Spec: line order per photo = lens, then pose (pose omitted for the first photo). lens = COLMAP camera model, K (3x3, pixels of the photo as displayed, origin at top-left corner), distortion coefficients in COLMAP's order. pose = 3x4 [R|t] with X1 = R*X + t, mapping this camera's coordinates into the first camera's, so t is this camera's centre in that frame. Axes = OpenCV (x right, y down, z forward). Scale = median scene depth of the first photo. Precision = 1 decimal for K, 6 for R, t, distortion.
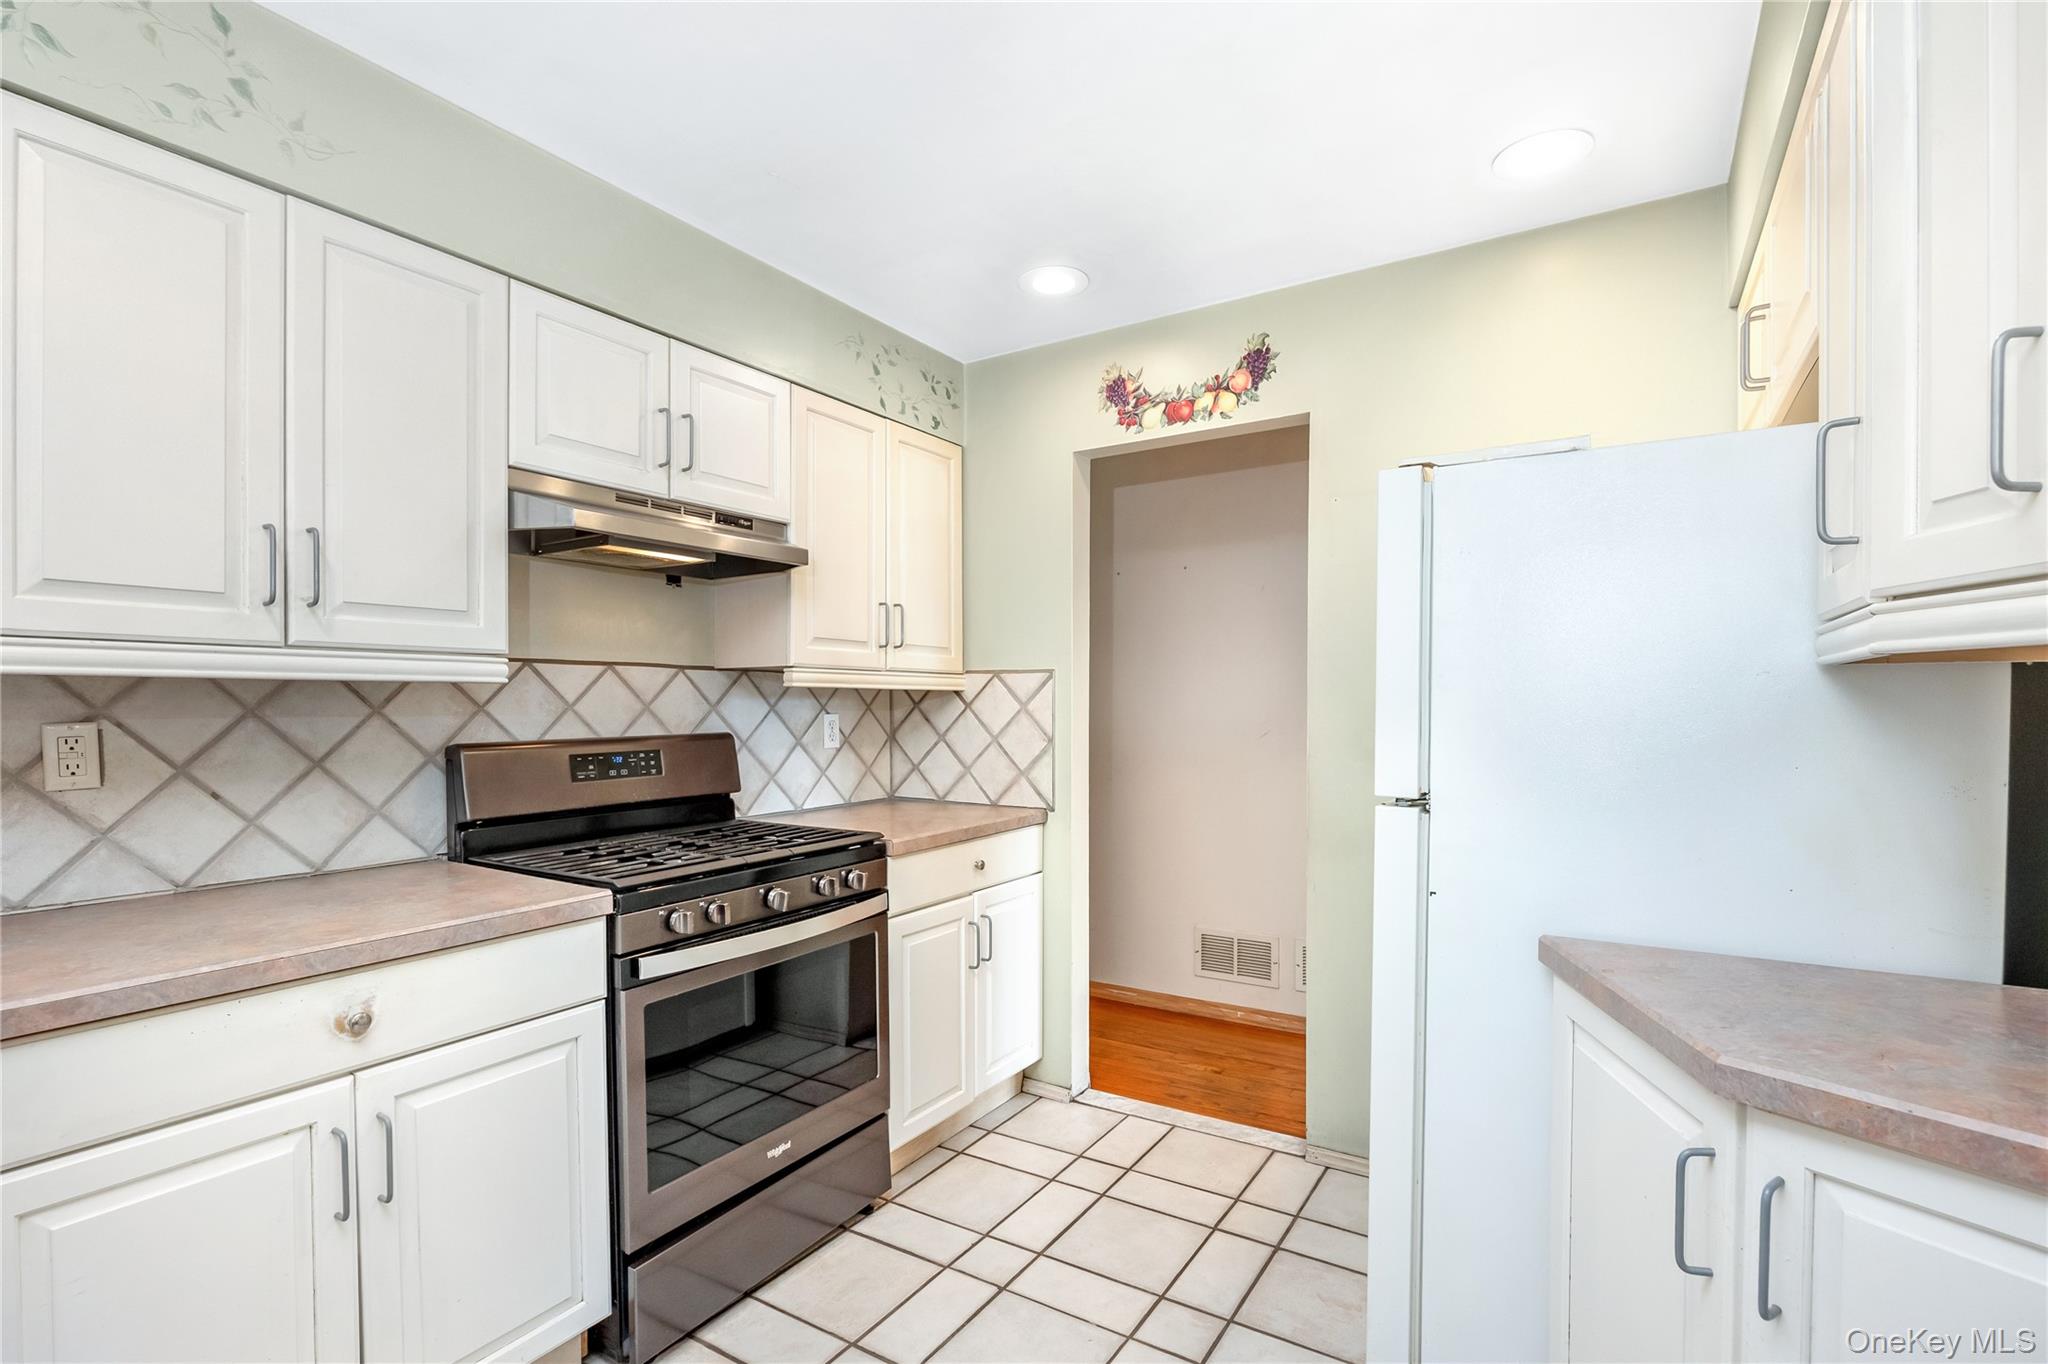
lens RADIAL K [[934.9, 0, 1024.5], [0, 934.9, 719.4], [0, 0, 1]] dist [-0.019729, 0.000858]
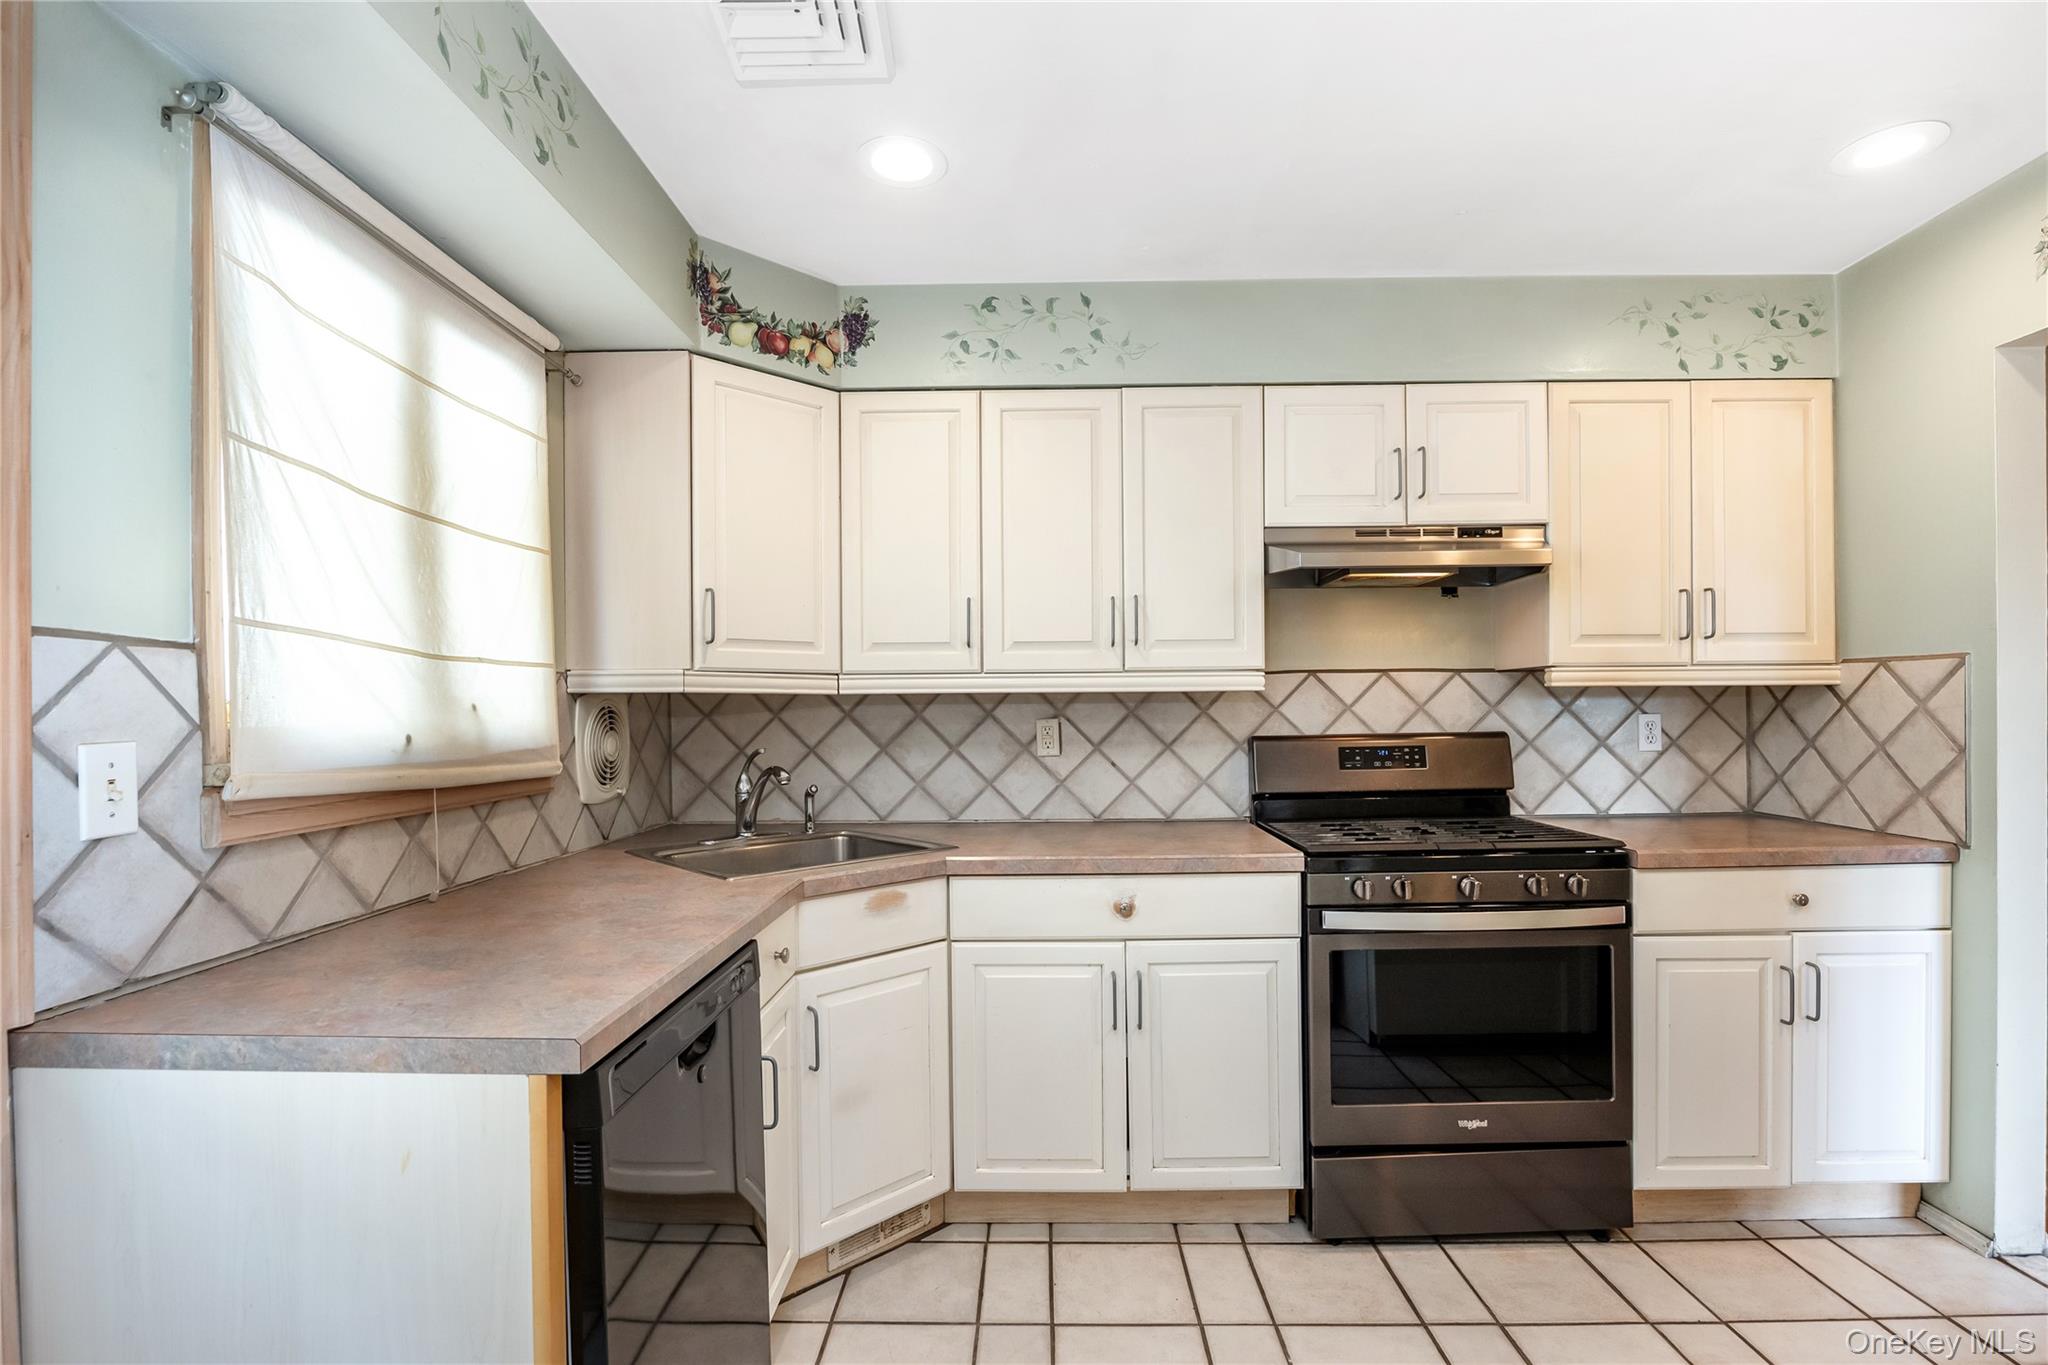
lens RADIAL K [[934.9, 0, 1041.5], [0, 934.9, 716.1], [0, 0, 1]] dist [-0.019729, 0.000858]
pose [[0.531777, 0.004297, -0.846873, 0.329870], [-0.004633, 0.999987, 0.002164, -0.003303], [0.846872, 0.002773, 0.531790, 0.014166]]
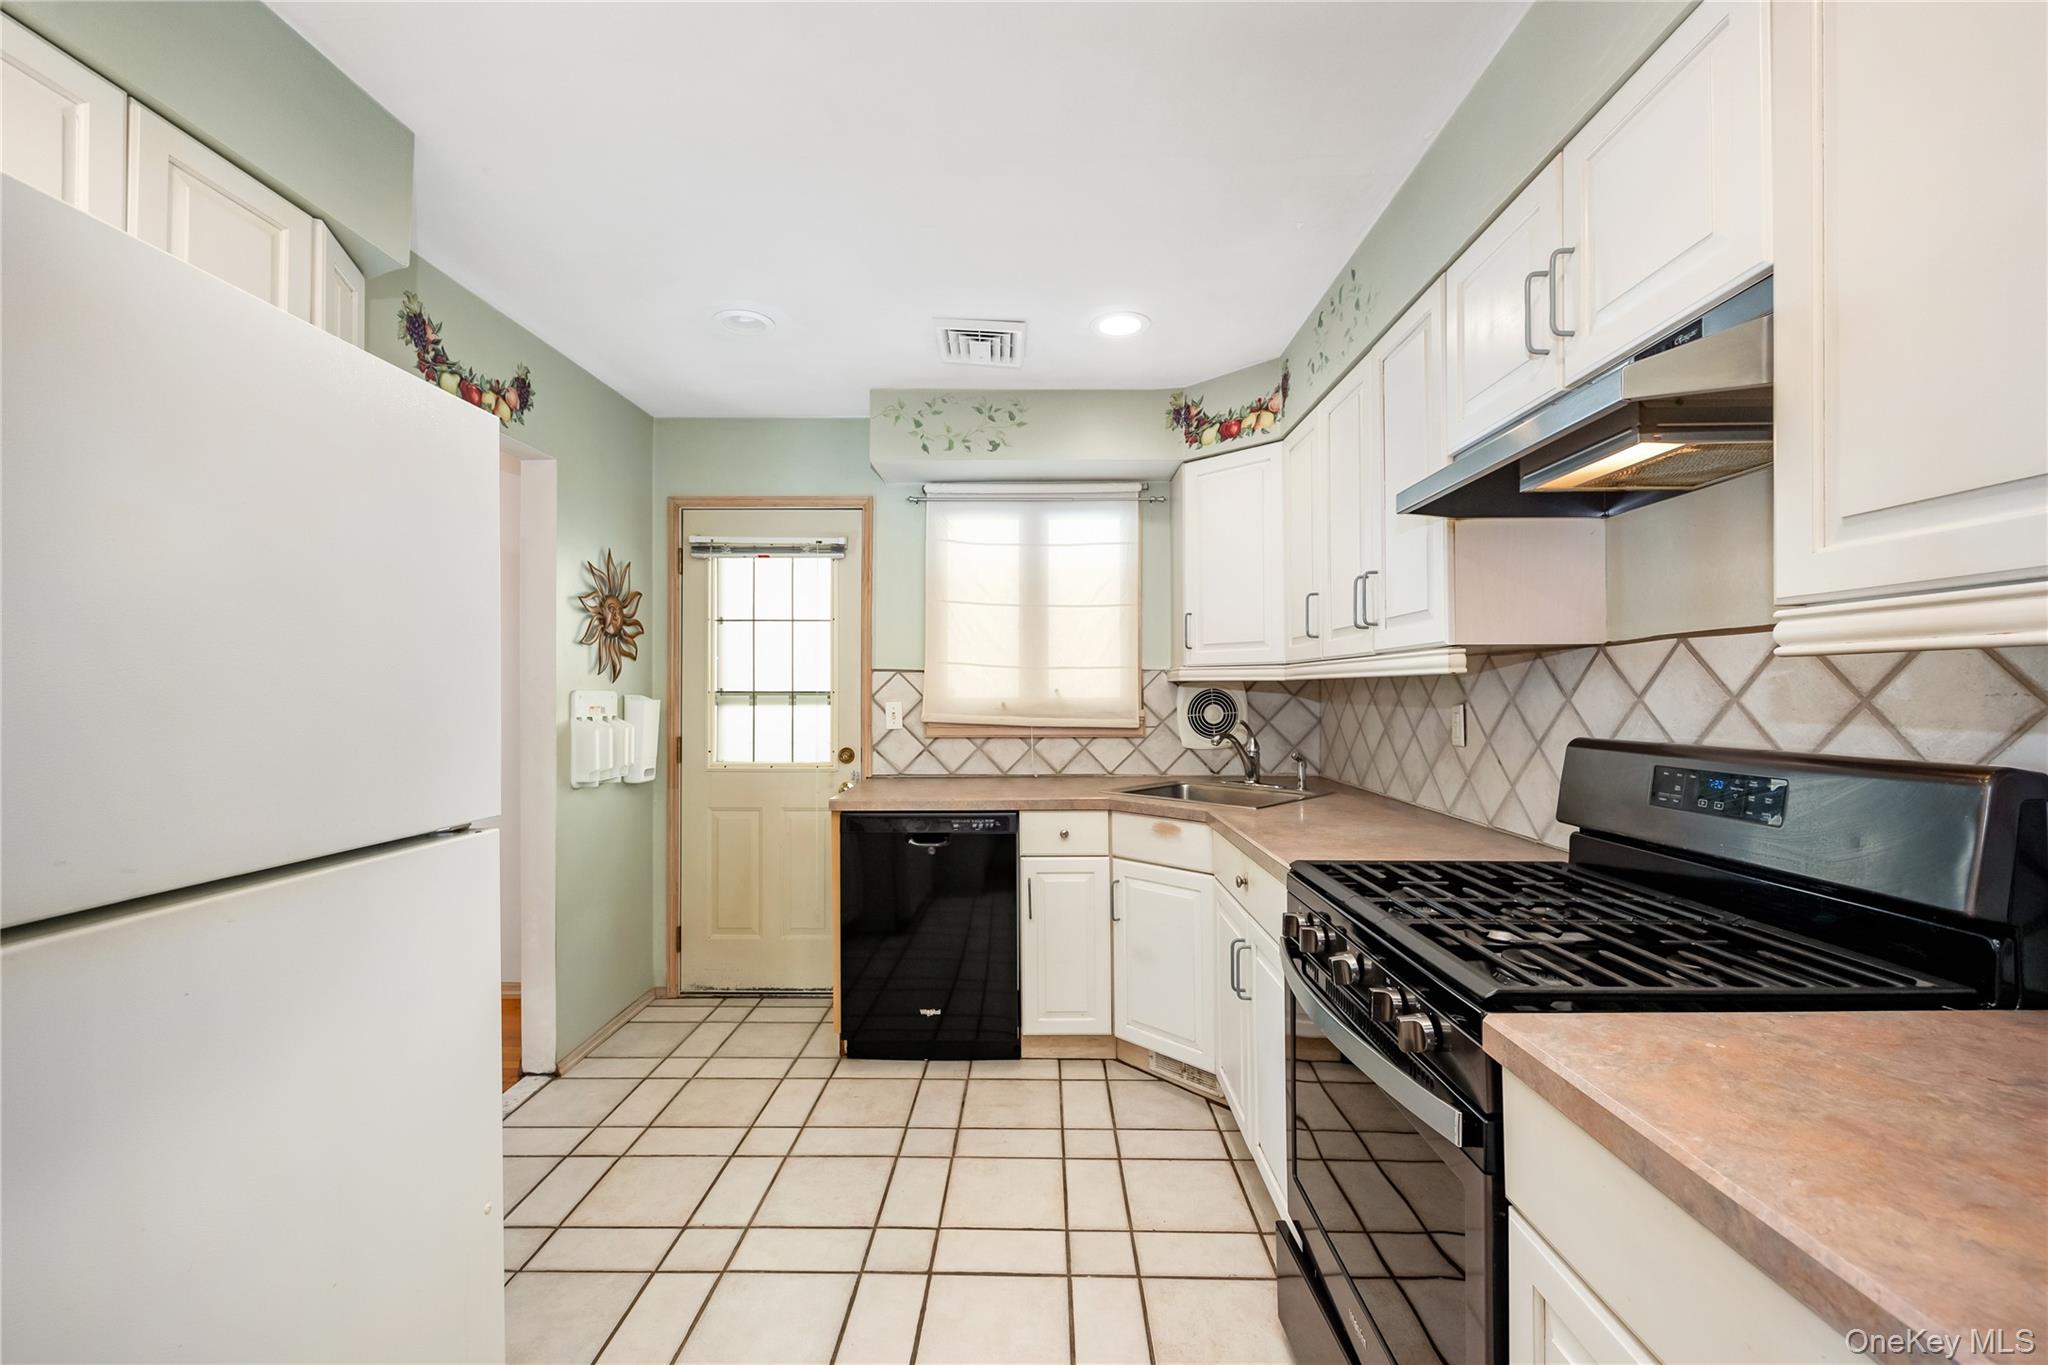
lens RADIAL K [[850.1, 0, 1060.1], [0, 850.1, 686.7], [0, 0, 1]] dist [0.001484, 0.000360]
pose [[-0.838330, 0.004021, -0.545149, 0.240915], [-0.001518, 0.999952, 0.009711, -0.027076], [0.545161, 0.008969, -0.838283, 1.247302]]
